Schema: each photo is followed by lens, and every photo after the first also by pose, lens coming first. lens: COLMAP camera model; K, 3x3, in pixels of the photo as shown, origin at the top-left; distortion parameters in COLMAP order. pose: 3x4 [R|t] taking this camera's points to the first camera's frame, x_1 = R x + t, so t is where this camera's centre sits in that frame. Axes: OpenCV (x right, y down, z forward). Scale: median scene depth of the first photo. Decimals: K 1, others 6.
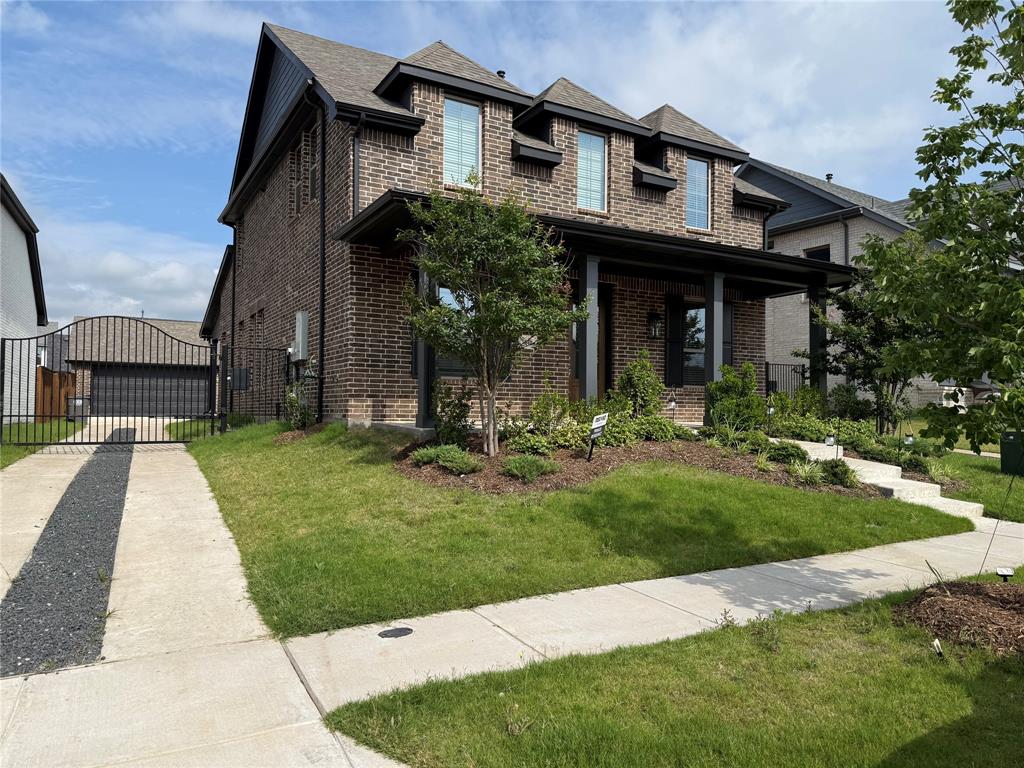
lens RADIAL K [[723.5, 0, 512.9], [0, 723.5, 390.0], [0, 0, 1]] dist [0.034510, -0.013062]
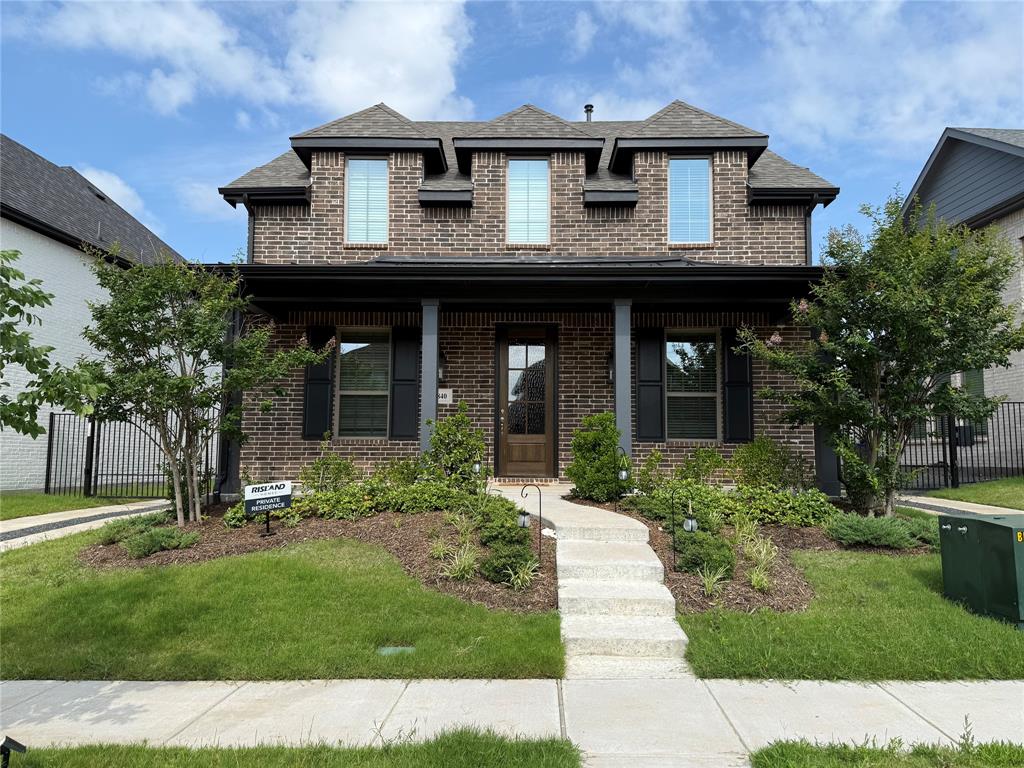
lens RADIAL K [[723.5, 0, 517.4], [0, 723.5, 390.5], [0, 0, 1]] dist [0.034510, -0.013062]
pose [[0.864510, -0.051422, -0.499978, 0.560750], [0.021691, 0.997643, -0.065099, -0.011360], [0.502147, 0.045433, 0.863588, 0.246665]]
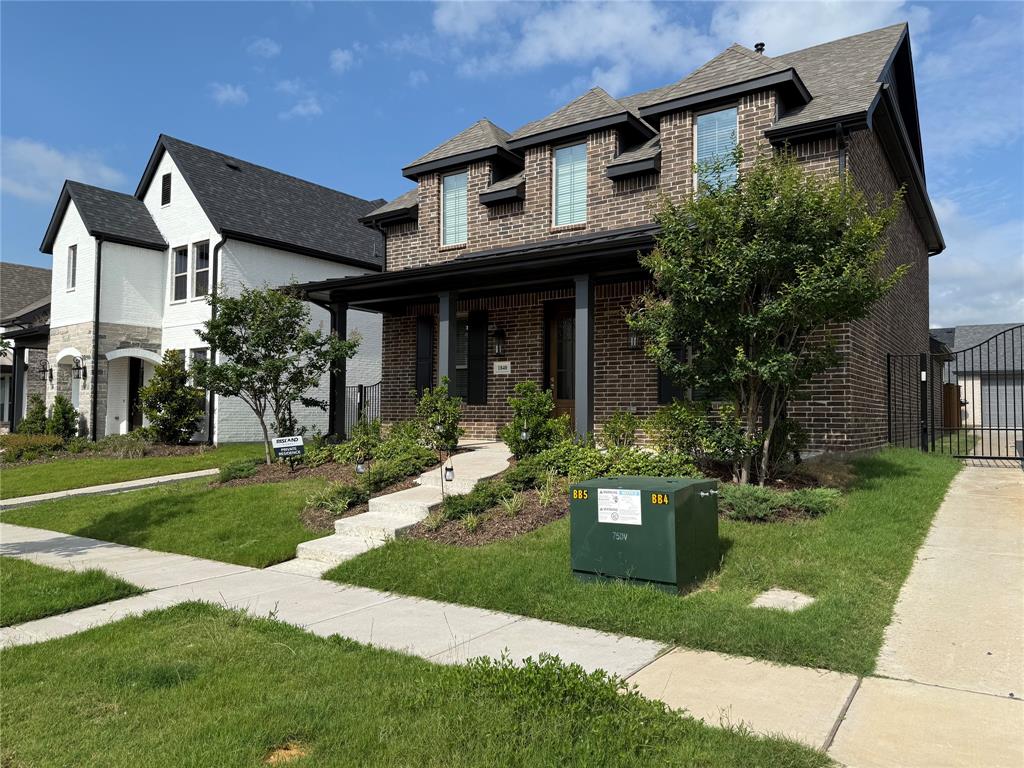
lens RADIAL K [[723.5, 0, 513.2], [0, 723.5, 380.1], [0, 0, 1]] dist [0.034510, -0.013062]
pose [[0.436565, -0.054846, -0.897999, 0.985191], [0.029969, 0.998473, -0.046412, 0.002304], [0.899173, -0.006650, 0.437542, 0.533226]]
